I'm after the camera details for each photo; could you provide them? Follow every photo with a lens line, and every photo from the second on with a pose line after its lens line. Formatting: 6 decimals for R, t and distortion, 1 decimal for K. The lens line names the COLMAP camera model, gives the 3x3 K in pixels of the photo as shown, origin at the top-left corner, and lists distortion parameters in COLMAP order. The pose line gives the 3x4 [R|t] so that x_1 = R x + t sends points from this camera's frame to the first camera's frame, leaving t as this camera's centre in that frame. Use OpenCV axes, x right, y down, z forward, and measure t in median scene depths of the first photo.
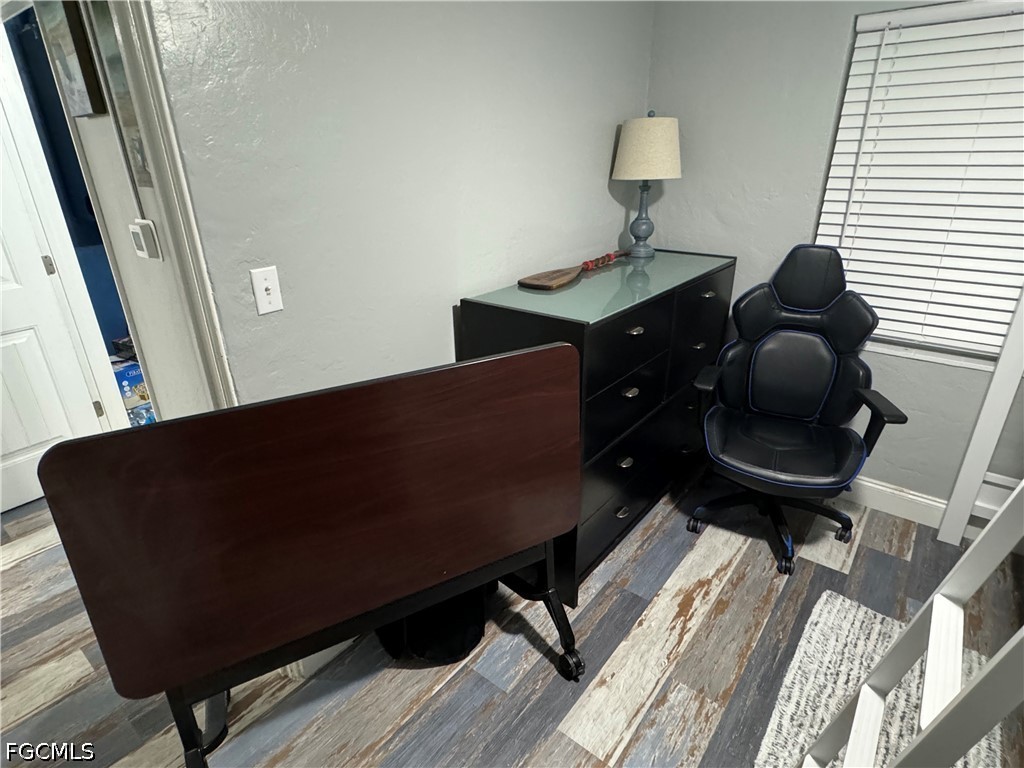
lens RADIAL K [[555.2, 0, 511.4], [0, 555.2, 385.5], [0, 0, 1]] dist [0.000657, -0.000158]
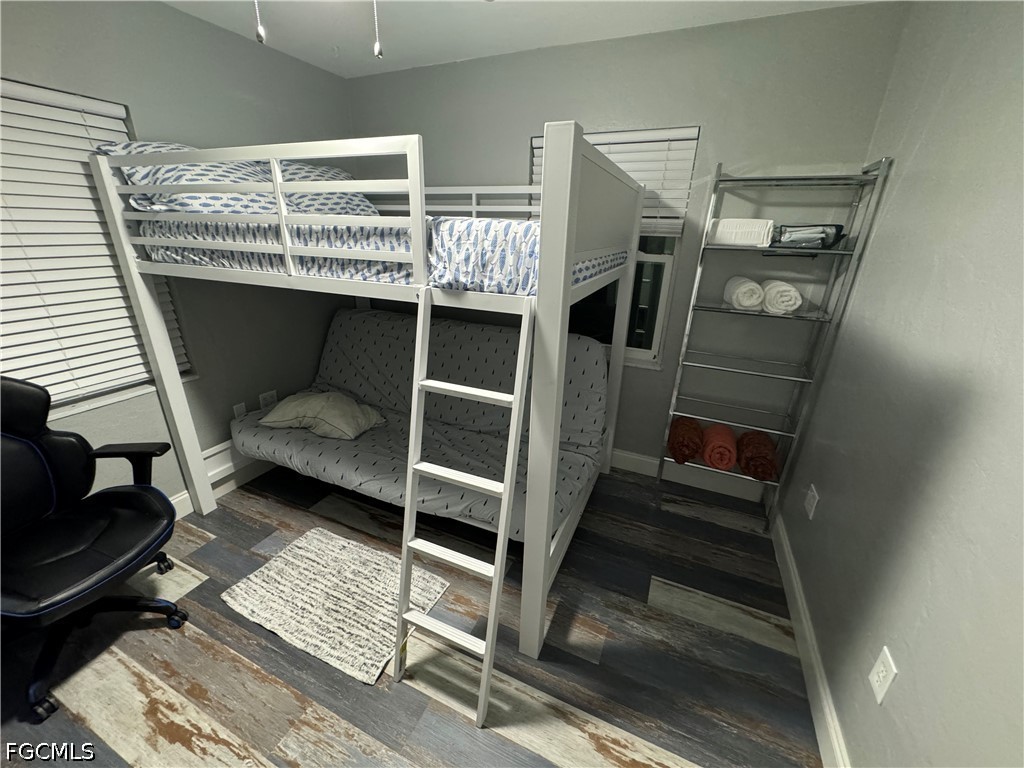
lens RADIAL K [[407.9, 0, 509.7], [0, 407.9, 383.9], [0, 0, 1]] dist [-0.006636, 0.000597]
pose [[-0.256265, -0.335800, 0.906403, -0.221399], [0.352494, 0.840676, 0.411110, -0.148717], [-0.900042, 0.424855, -0.097068, 0.369871]]
